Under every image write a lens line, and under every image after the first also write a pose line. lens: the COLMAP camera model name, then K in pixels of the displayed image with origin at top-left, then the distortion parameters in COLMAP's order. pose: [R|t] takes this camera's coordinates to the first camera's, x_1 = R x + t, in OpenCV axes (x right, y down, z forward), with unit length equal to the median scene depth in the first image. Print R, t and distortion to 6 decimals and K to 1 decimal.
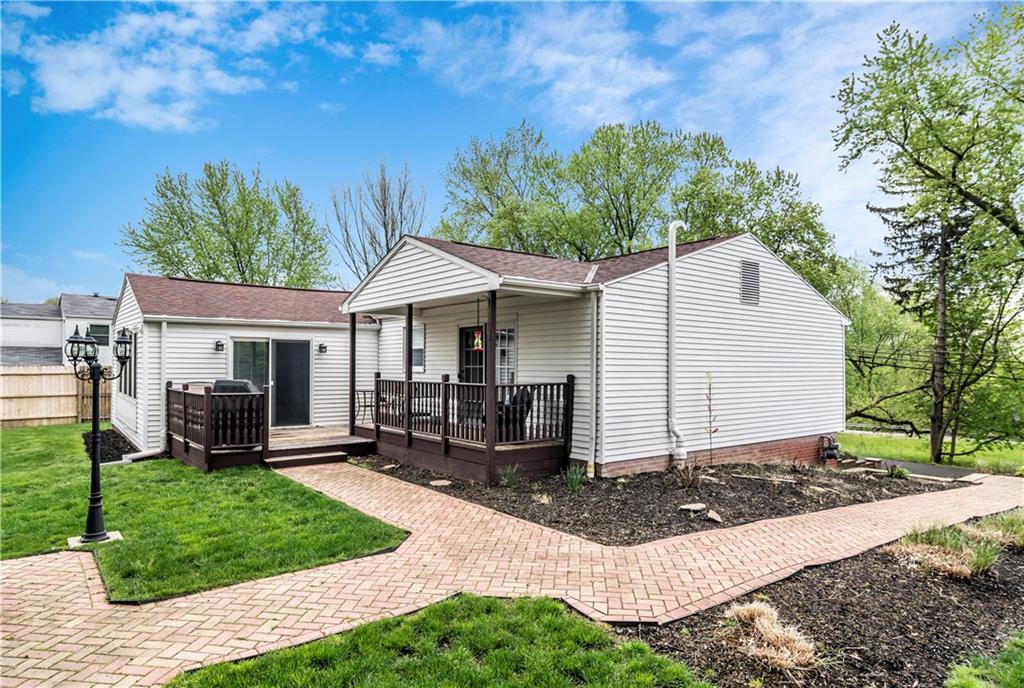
lens RADIAL K [[608.7, 0, 512.0], [0, 608.7, 344.0], [0, 0, 1]] dist [0.002859, -0.001064]
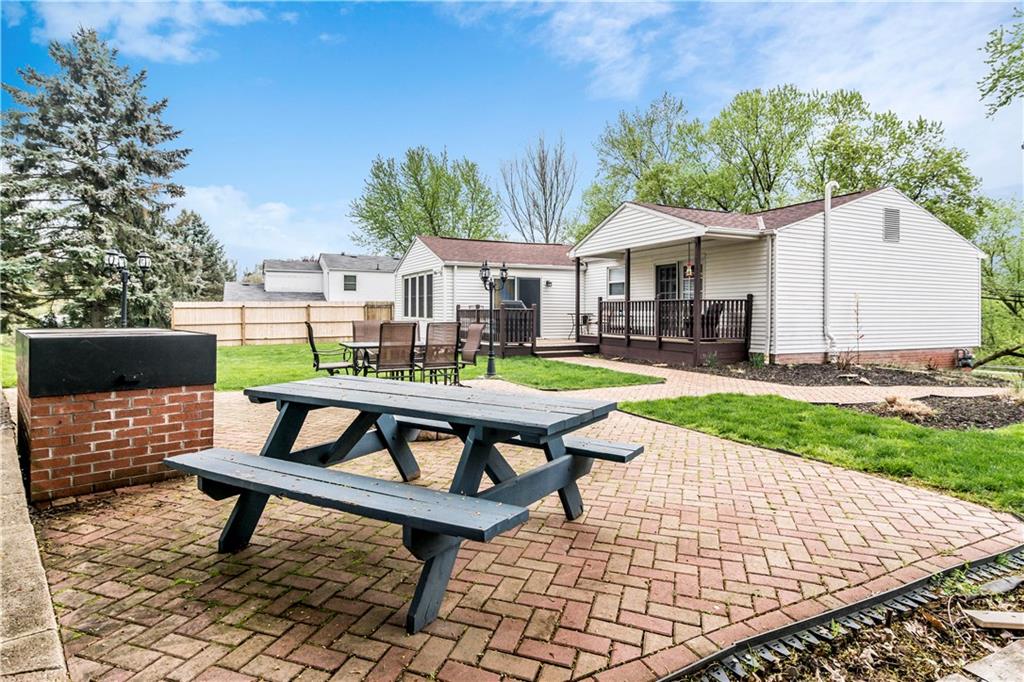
lens RADIAL K [[544.4, 0, 510.7], [0, 544.4, 306.1], [0, 0, 1]] dist [-0.001766, 0.003353]
pose [[0.972978, -0.003397, -0.230872, -0.053812], [0.008956, 0.999695, 0.023035, 0.015226], [0.230723, -0.024480, 0.972711, -0.130417]]
